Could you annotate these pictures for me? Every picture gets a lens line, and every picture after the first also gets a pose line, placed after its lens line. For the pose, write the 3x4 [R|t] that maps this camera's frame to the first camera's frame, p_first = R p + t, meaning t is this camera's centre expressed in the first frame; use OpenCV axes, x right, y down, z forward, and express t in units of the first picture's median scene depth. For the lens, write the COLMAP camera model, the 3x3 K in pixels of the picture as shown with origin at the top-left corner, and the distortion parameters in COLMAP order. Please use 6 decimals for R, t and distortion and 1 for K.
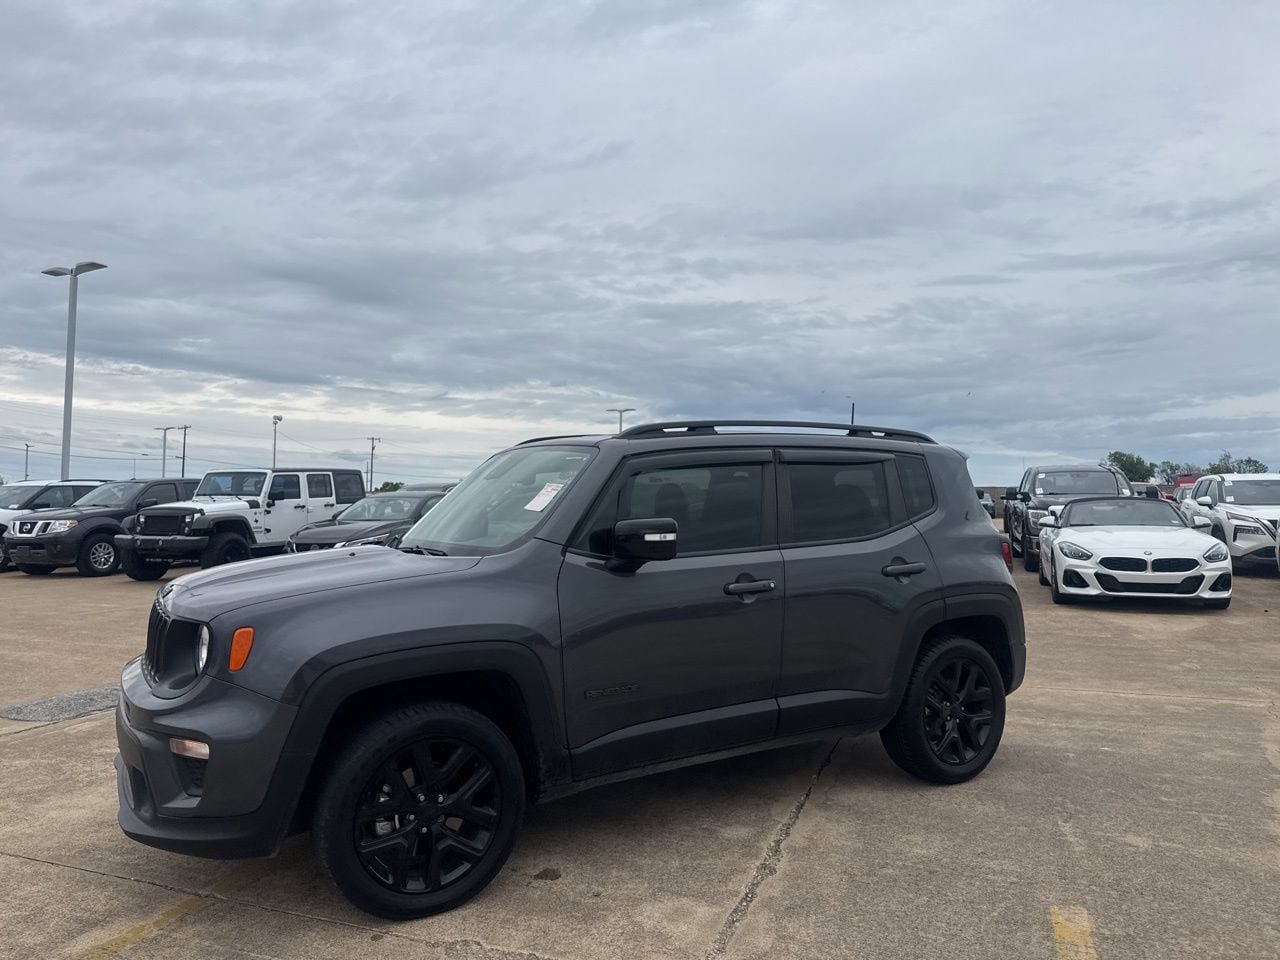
lens RADIAL K [[1109.1, 0, 635.8], [0, 1109.1, 513.6], [0, 0, 1]] dist [0.075668, -0.140349]
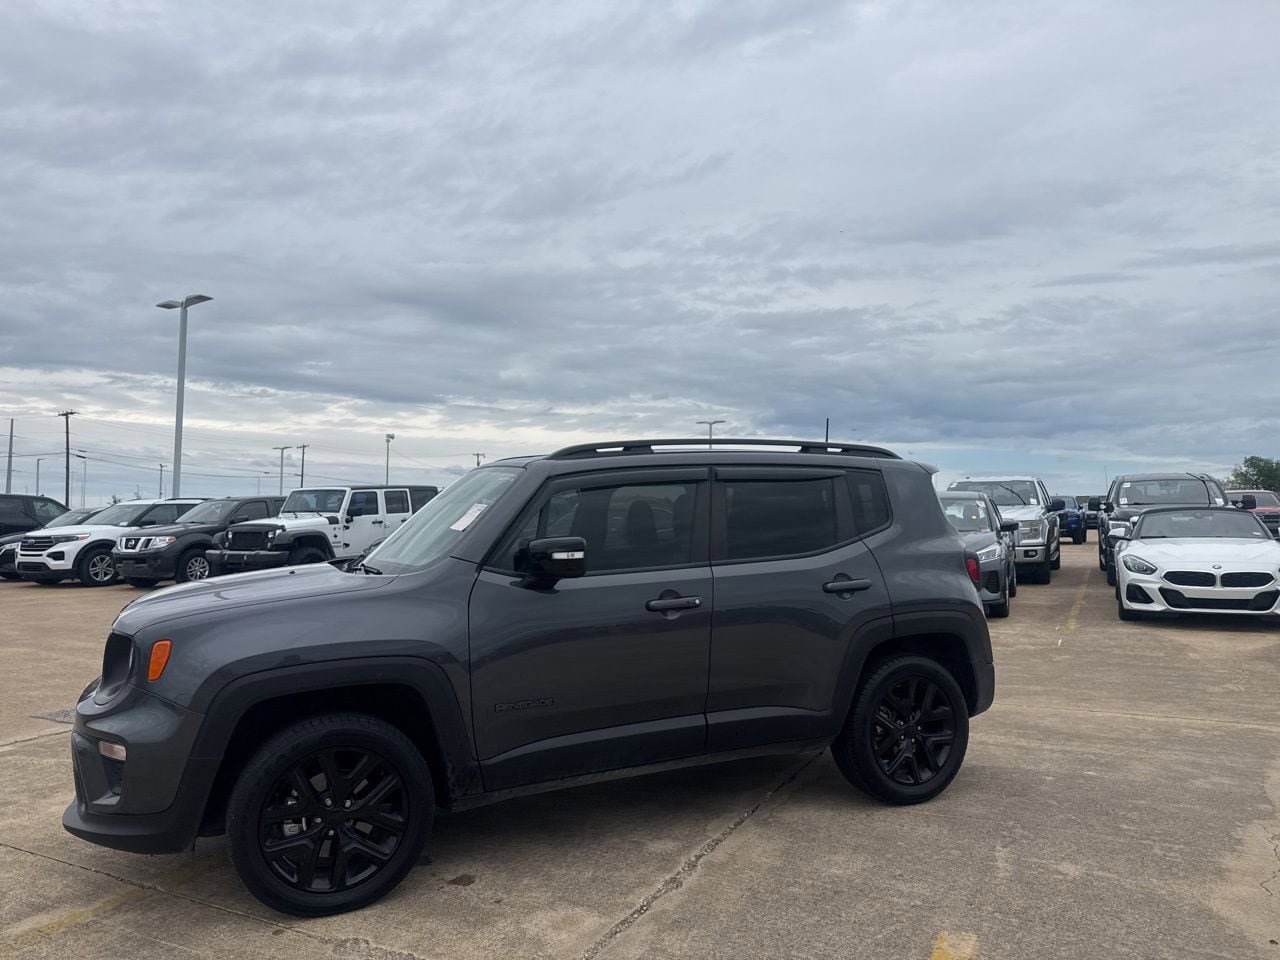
lens RADIAL K [[1124.9, 0, 641.4], [0, 1124.9, 504.2], [0, 0, 1]] dist [0.082464, -0.156685]
pose [[0.989950, -0.008511, -0.141164, 0.089950], [0.006027, 0.999820, -0.018011, -0.002634], [0.141292, 0.016979, 0.989822, -0.010699]]
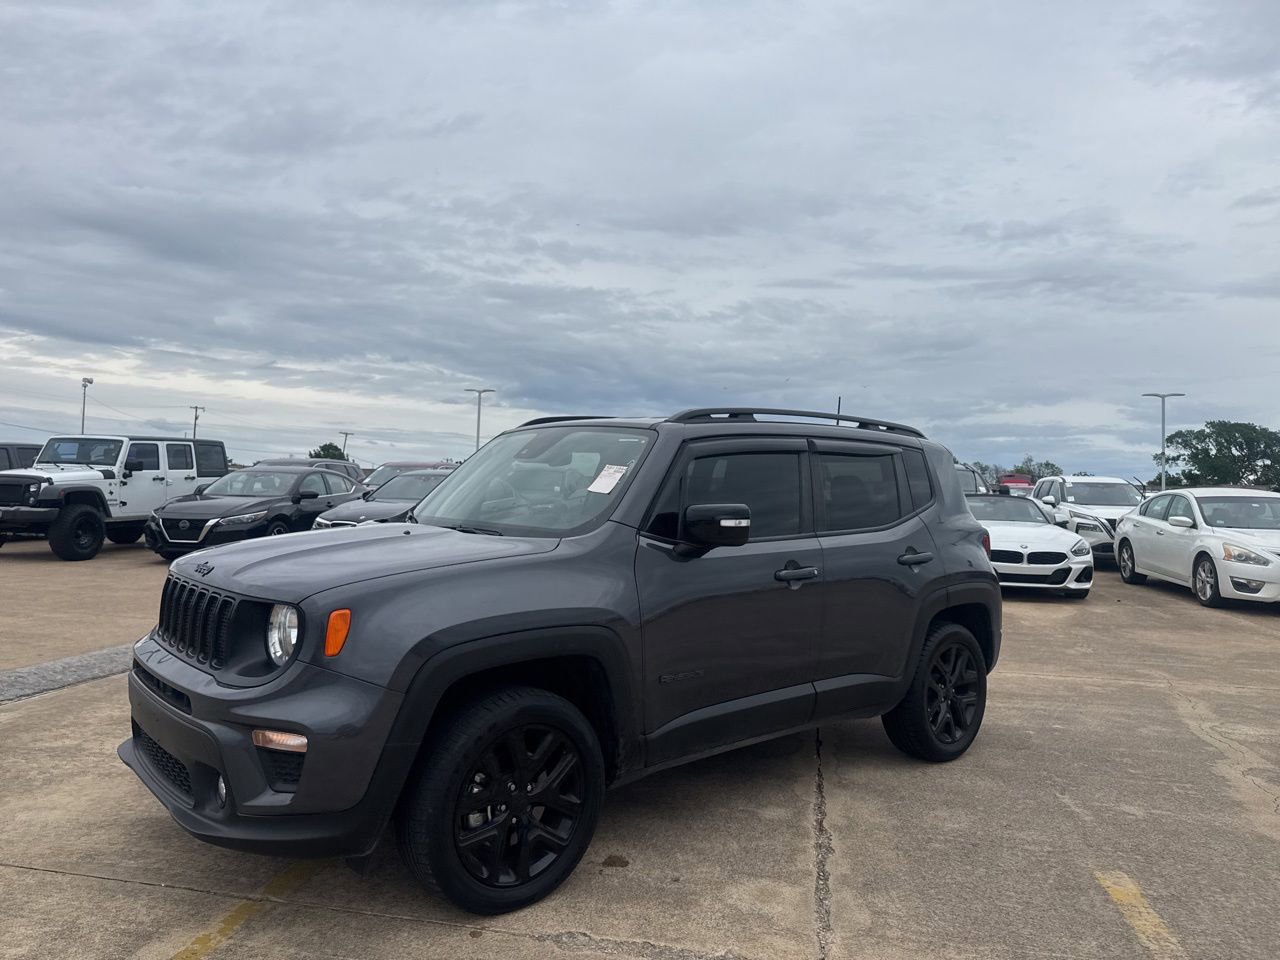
lens RADIAL K [[1110.4, 0, 645.0], [0, 1110.4, 518.2], [0, 0, 1]] dist [0.072336, -0.144094]
pose [[0.976888, 0.024593, 0.212332, -0.102462], [-0.028171, 0.999507, 0.013845, 0.002110], [-0.211887, -0.019507, 0.977099, 0.014219]]
